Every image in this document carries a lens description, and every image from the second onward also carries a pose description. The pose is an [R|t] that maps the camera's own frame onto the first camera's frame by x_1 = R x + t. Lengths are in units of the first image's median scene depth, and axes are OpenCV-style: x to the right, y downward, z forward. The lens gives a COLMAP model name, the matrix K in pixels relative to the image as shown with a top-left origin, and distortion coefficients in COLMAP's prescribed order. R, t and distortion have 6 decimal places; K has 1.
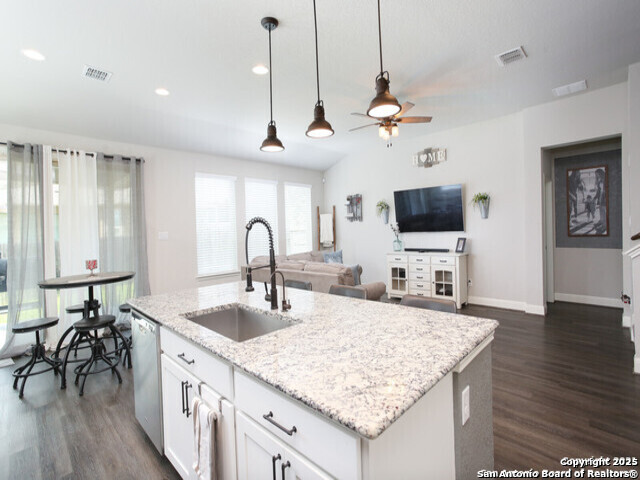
lens RADIAL K [[311.1, 0, 318.1], [0, 311.1, 236.3], [0, 0, 1]] dist [-0.020644, 0.001227]
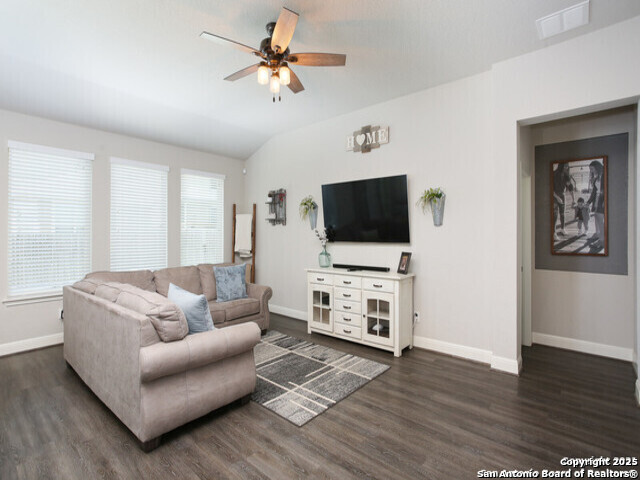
lens RADIAL K [[318.7, 0, 318.2], [0, 318.7, 234.7], [0, 0, 1]] dist [-0.021091, 0.001313]
pose [[0.997335, 0.031892, 0.065618, 0.218533], [-0.030269, 0.999215, -0.025567, -0.010621], [-0.066382, 0.023513, 0.997517, 0.297952]]
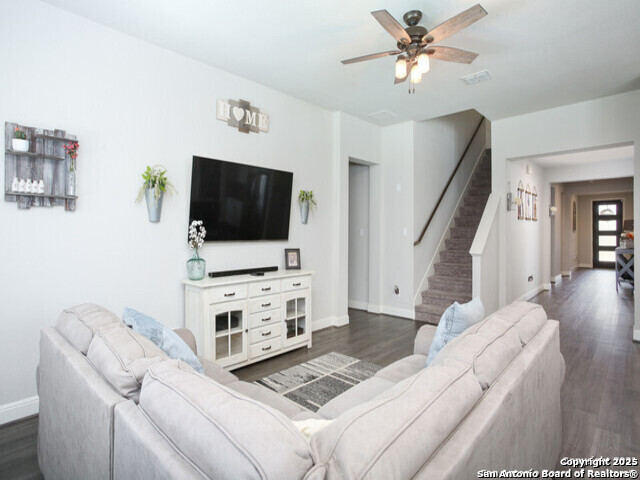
lens RADIAL K [[334.0, 0, 318.1], [0, 334.0, 237.5], [0, 0, 1]] dist [-0.045633, 0.033037]
pose [[-0.003967, 0.024715, 0.999687, -0.301693], [0.031873, 0.999190, -0.024577, 0.000250], [-0.999484, 0.031765, -0.004752, 0.936309]]
